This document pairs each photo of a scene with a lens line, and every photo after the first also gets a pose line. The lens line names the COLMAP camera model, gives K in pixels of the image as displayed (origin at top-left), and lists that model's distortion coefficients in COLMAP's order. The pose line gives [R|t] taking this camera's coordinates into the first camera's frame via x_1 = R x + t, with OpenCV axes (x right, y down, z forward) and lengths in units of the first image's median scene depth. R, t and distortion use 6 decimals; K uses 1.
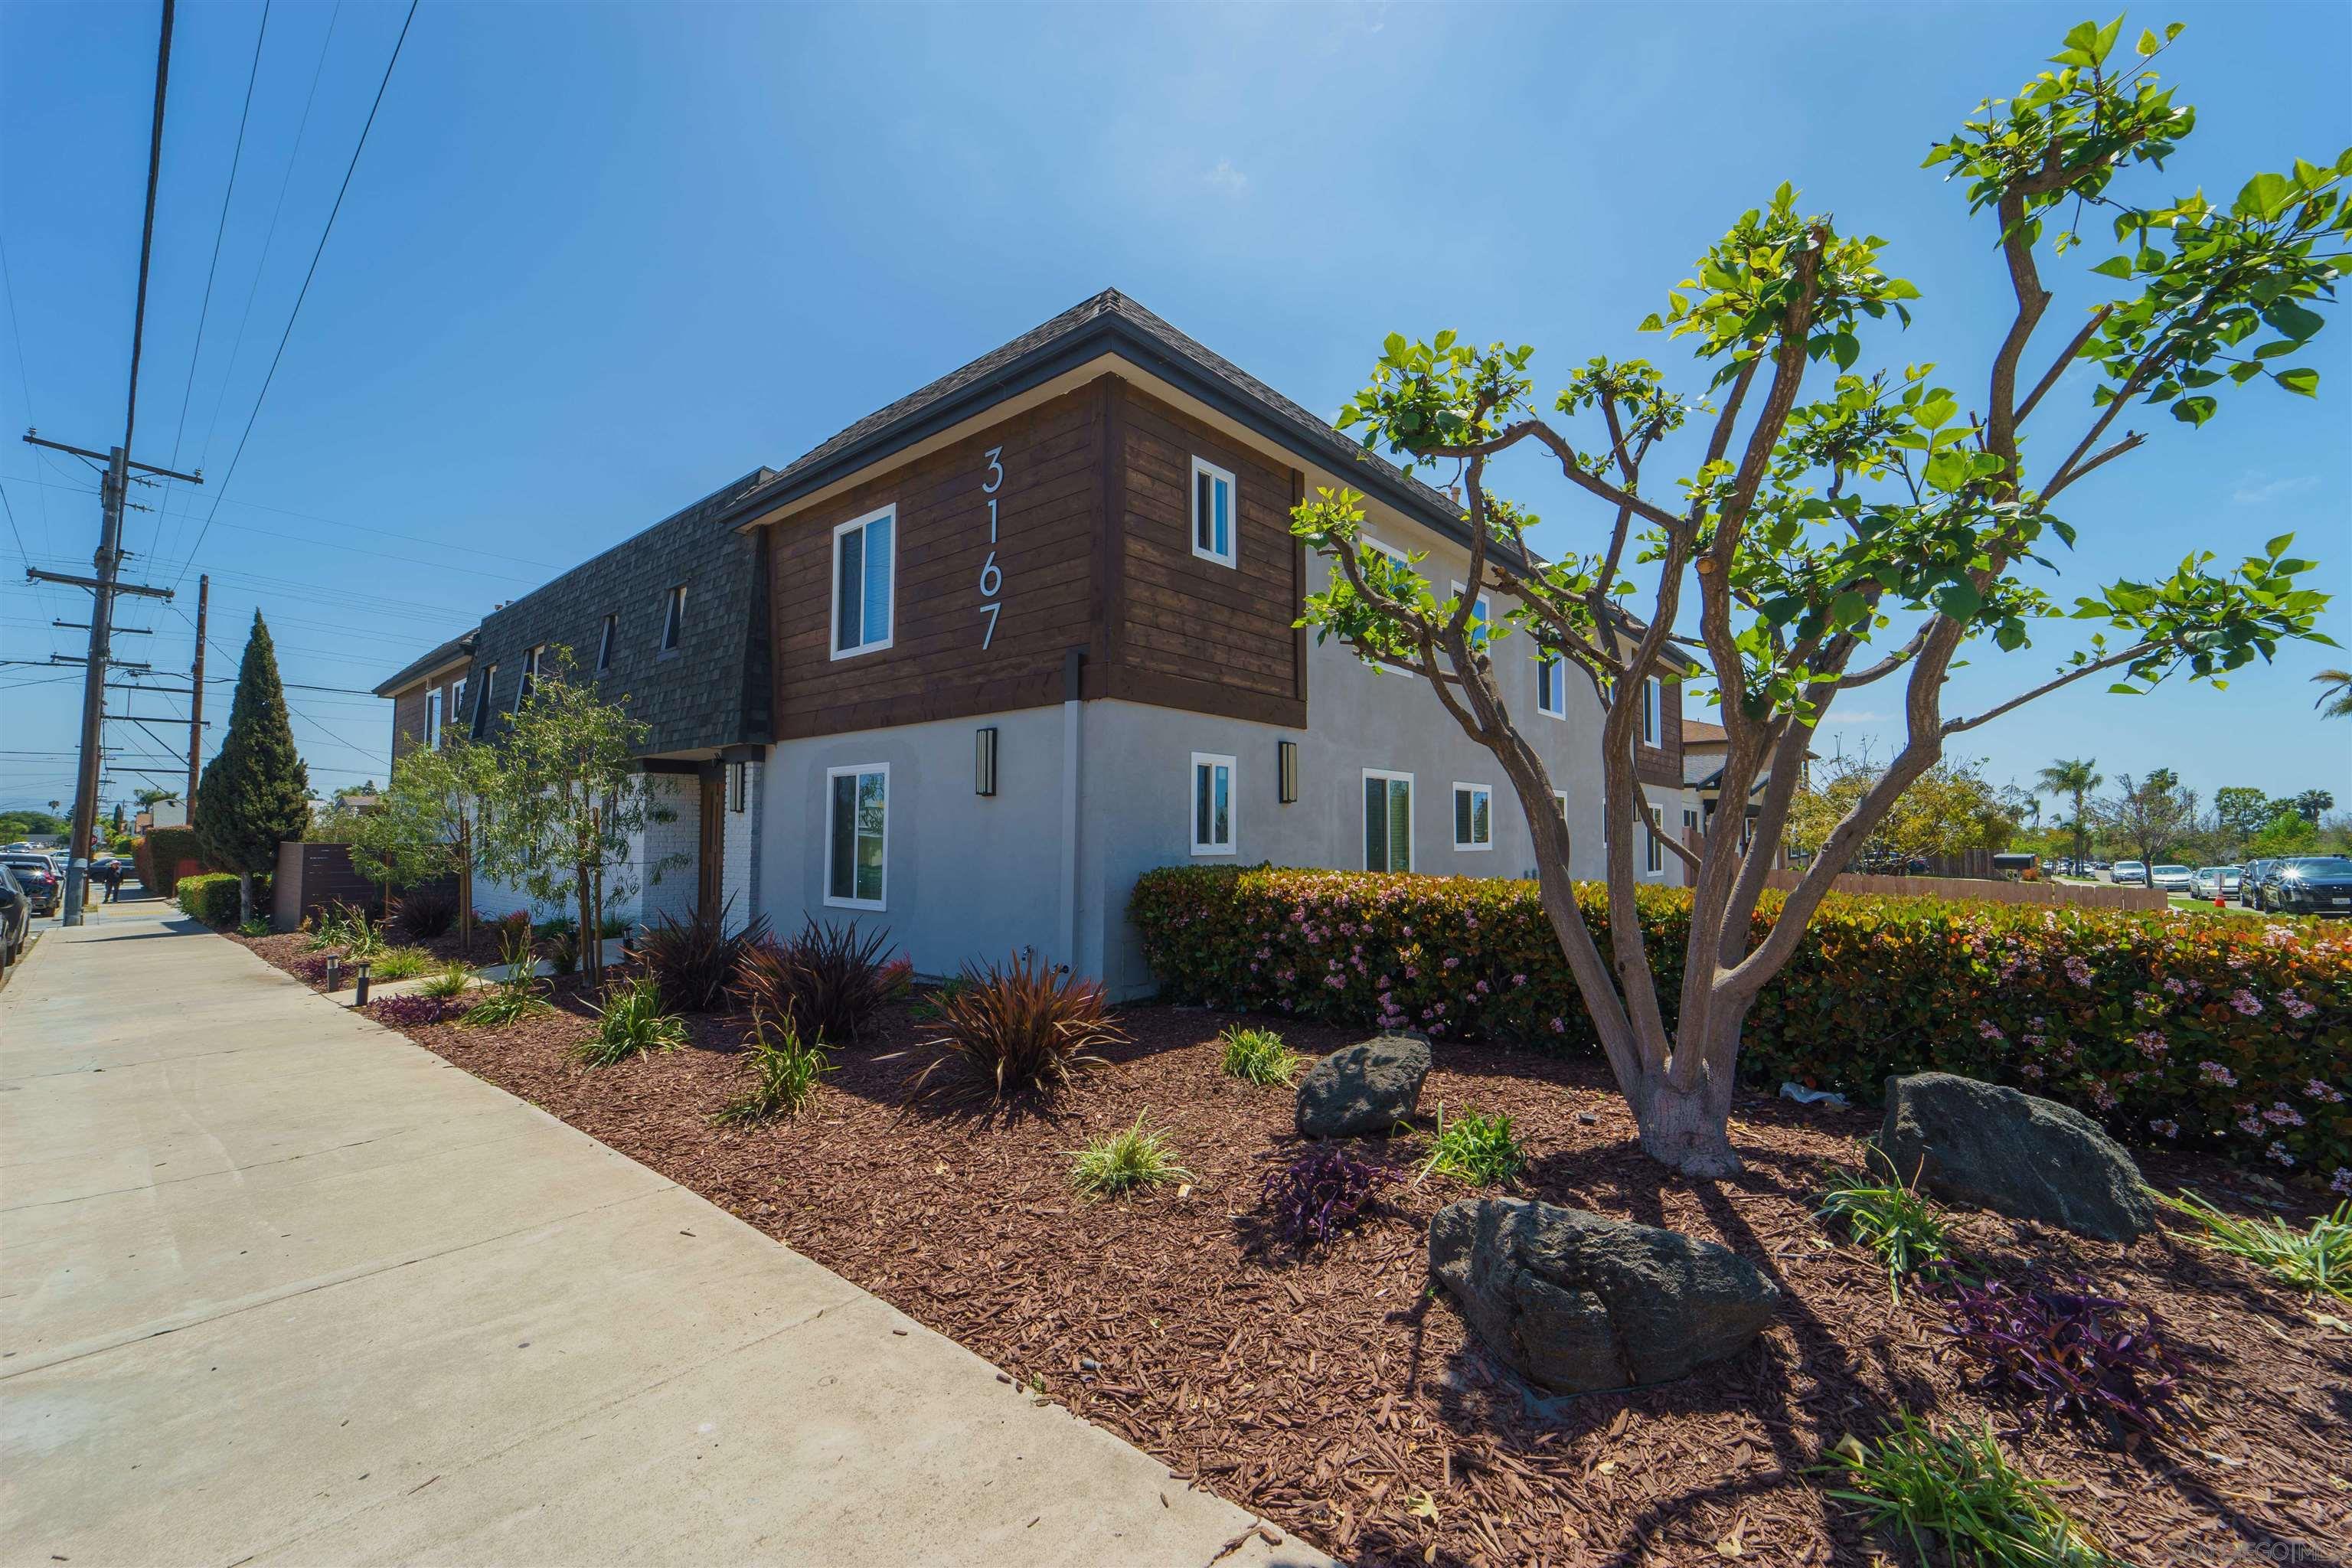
lens RADIAL K [[936.3, 0, 1178.5], [0, 936.3, 787.2], [0, 0, 1]] dist [0.004198, -0.002278]
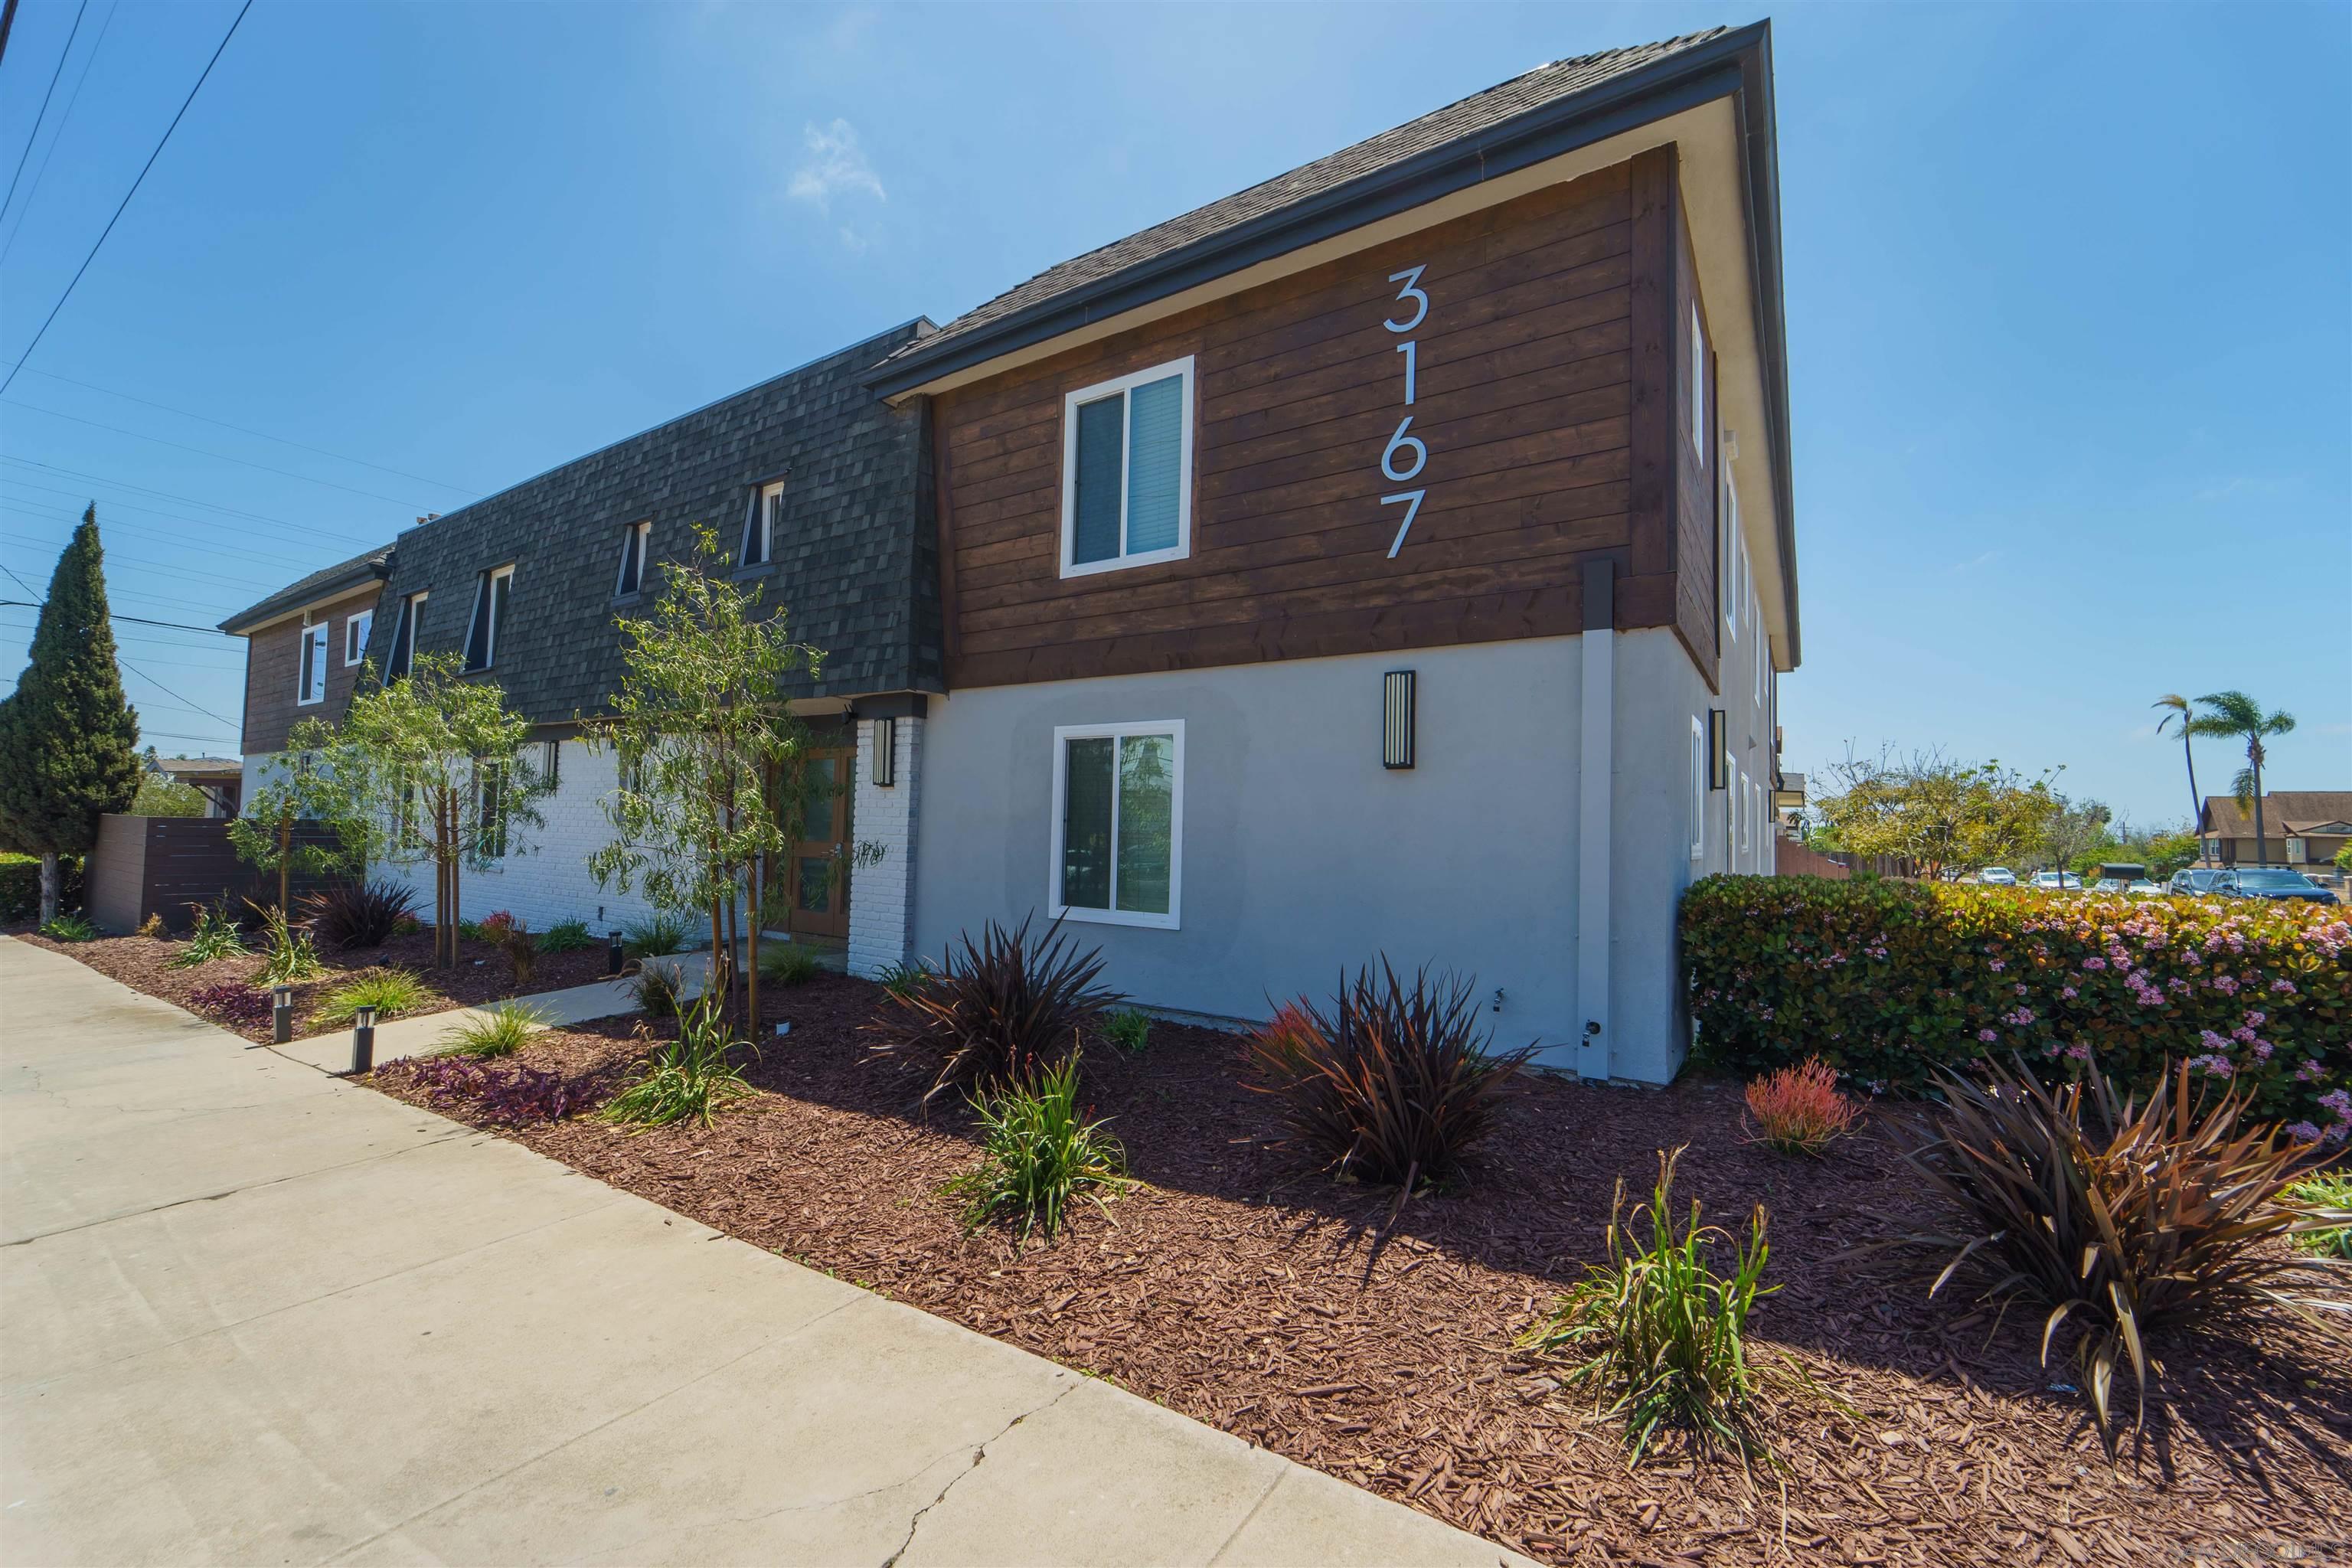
lens RADIAL K [[936.3, 0, 1182.8], [0, 936.3, 790.9], [0, 0, 1]] dist [0.004198, -0.002278]
pose [[0.991735, 0.024052, 0.126027, -0.392252], [-0.025632, 0.999612, 0.010933, 0.019316], [-0.125715, -0.014073, 0.991967, 0.291156]]
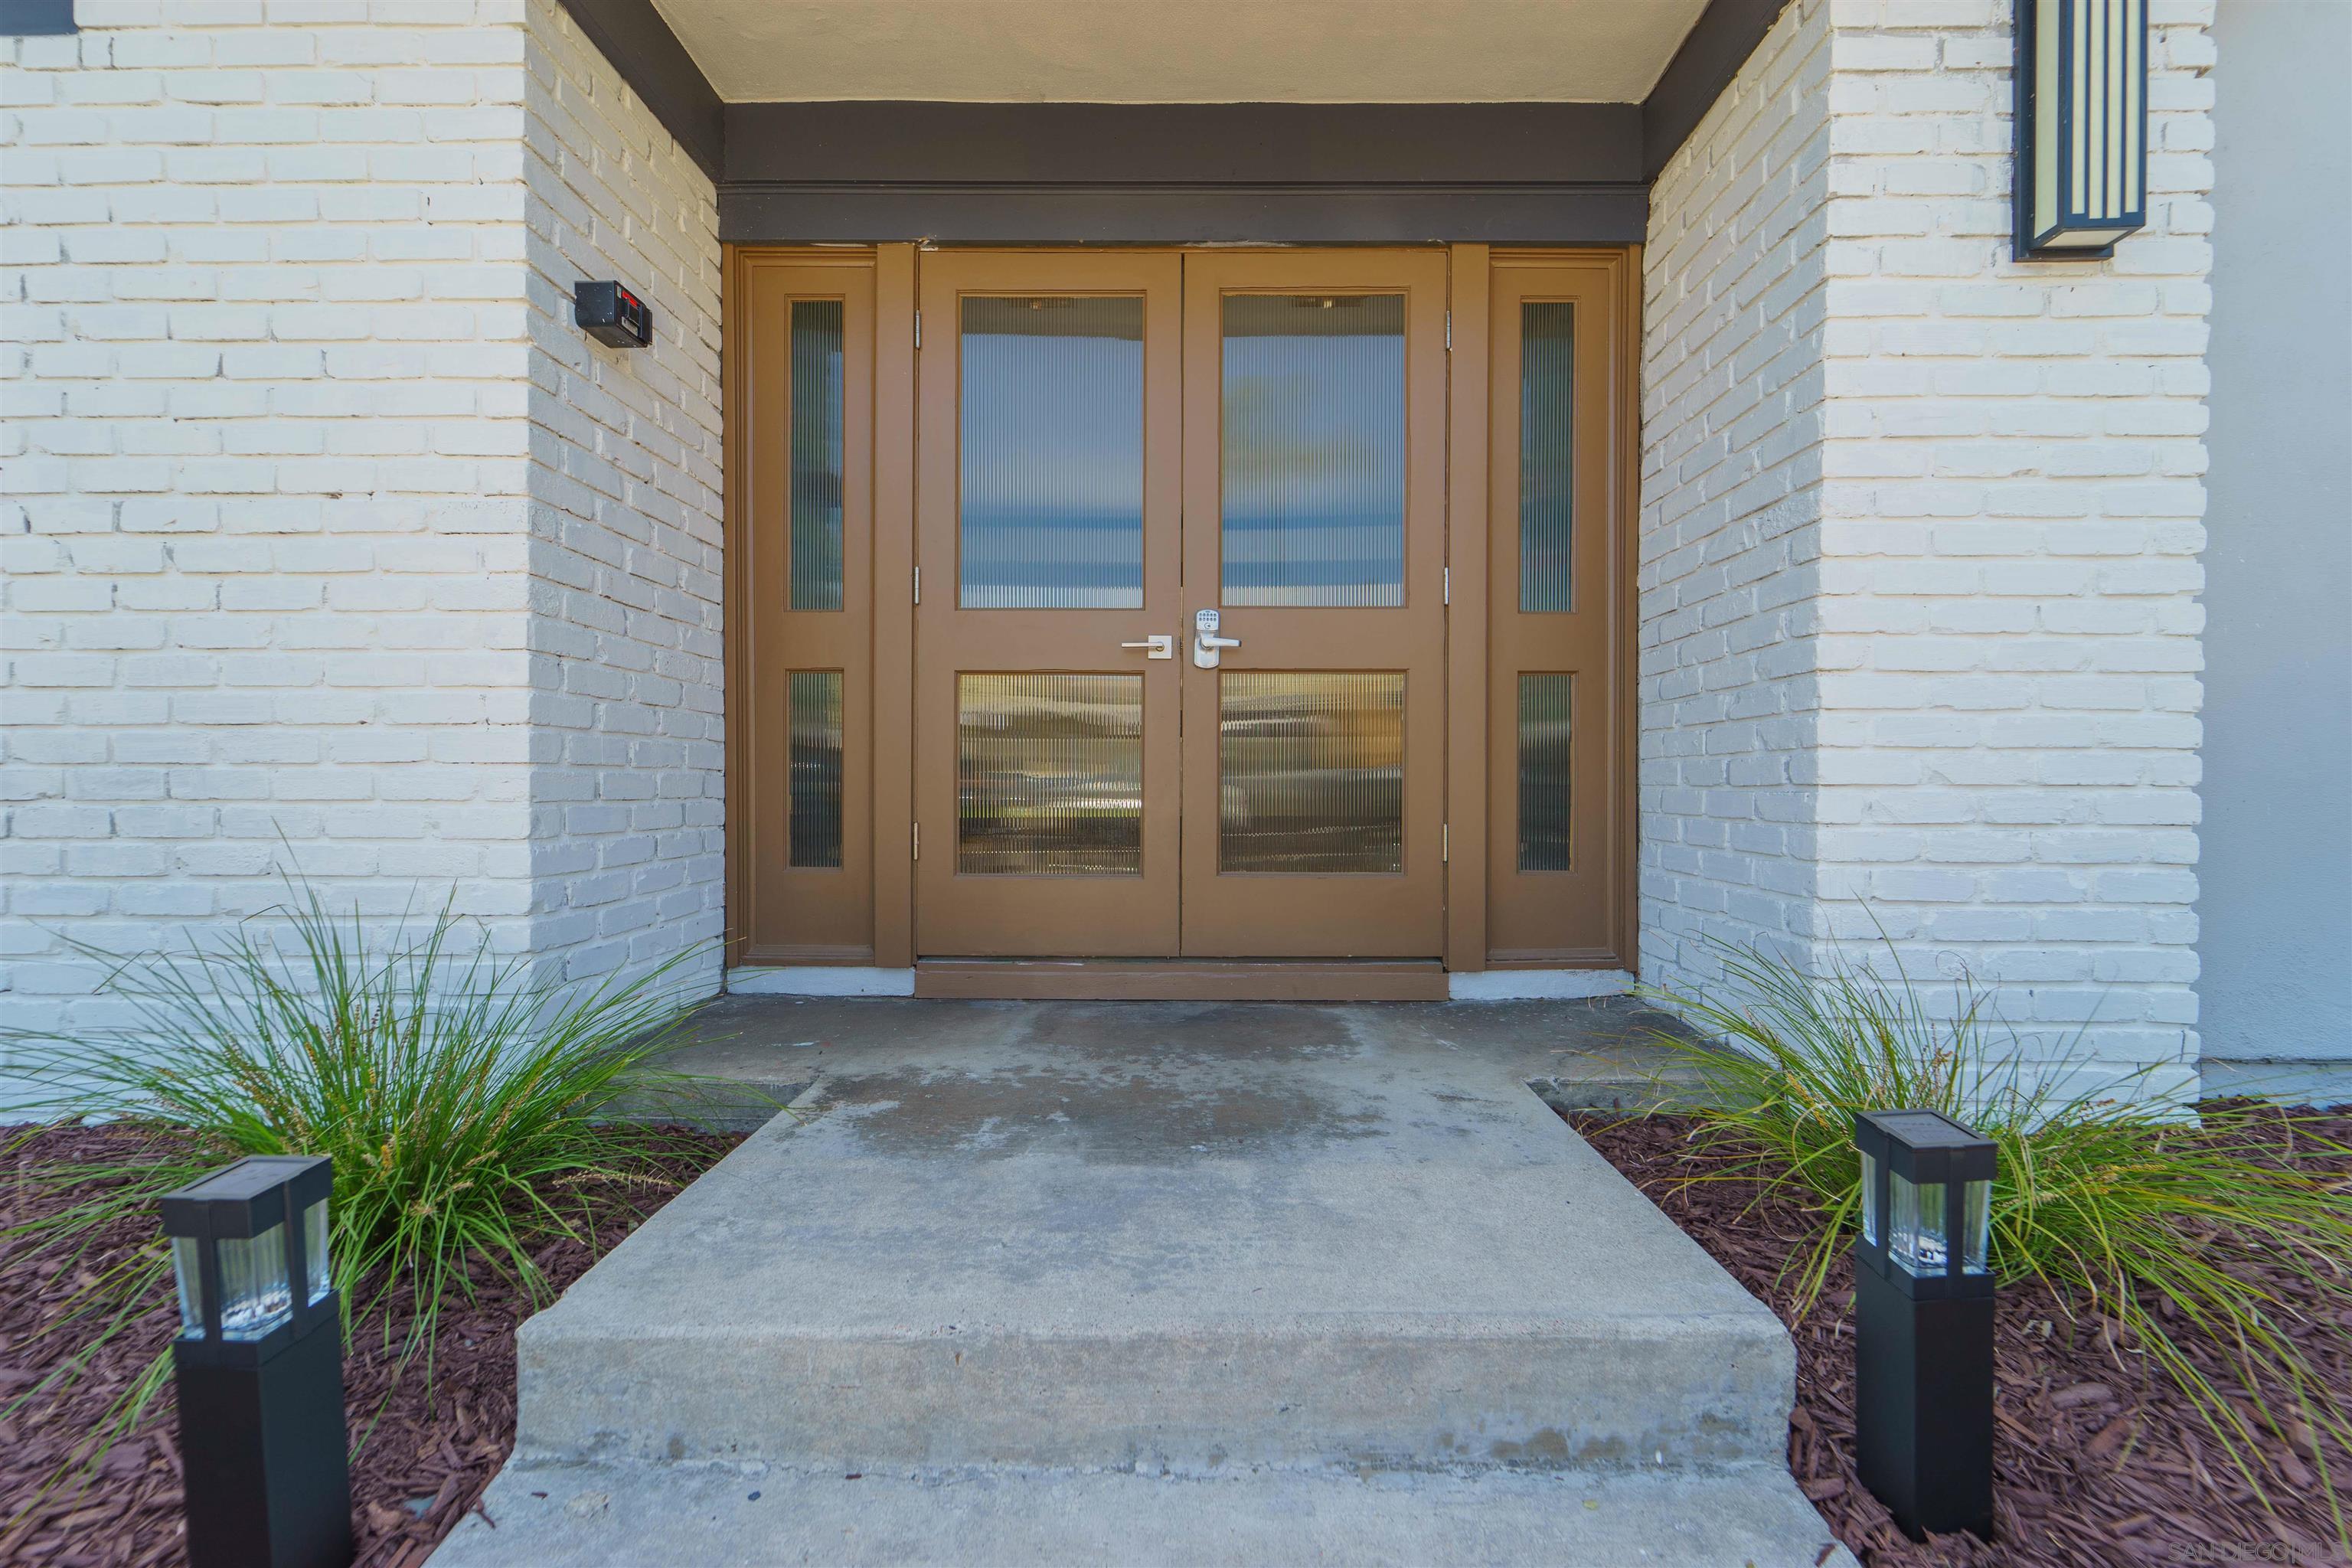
lens RADIAL K [[936.3, 0, 1176.2], [0, 936.3, 788.8], [0, 0, 1]] dist [0.004198, -0.002278]
pose [[0.764432, -0.006055, 0.644675, -0.817195], [-0.031816, 0.998383, 0.047103, 0.136887], [-0.643918, -0.056519, 0.763004, 1.149716]]
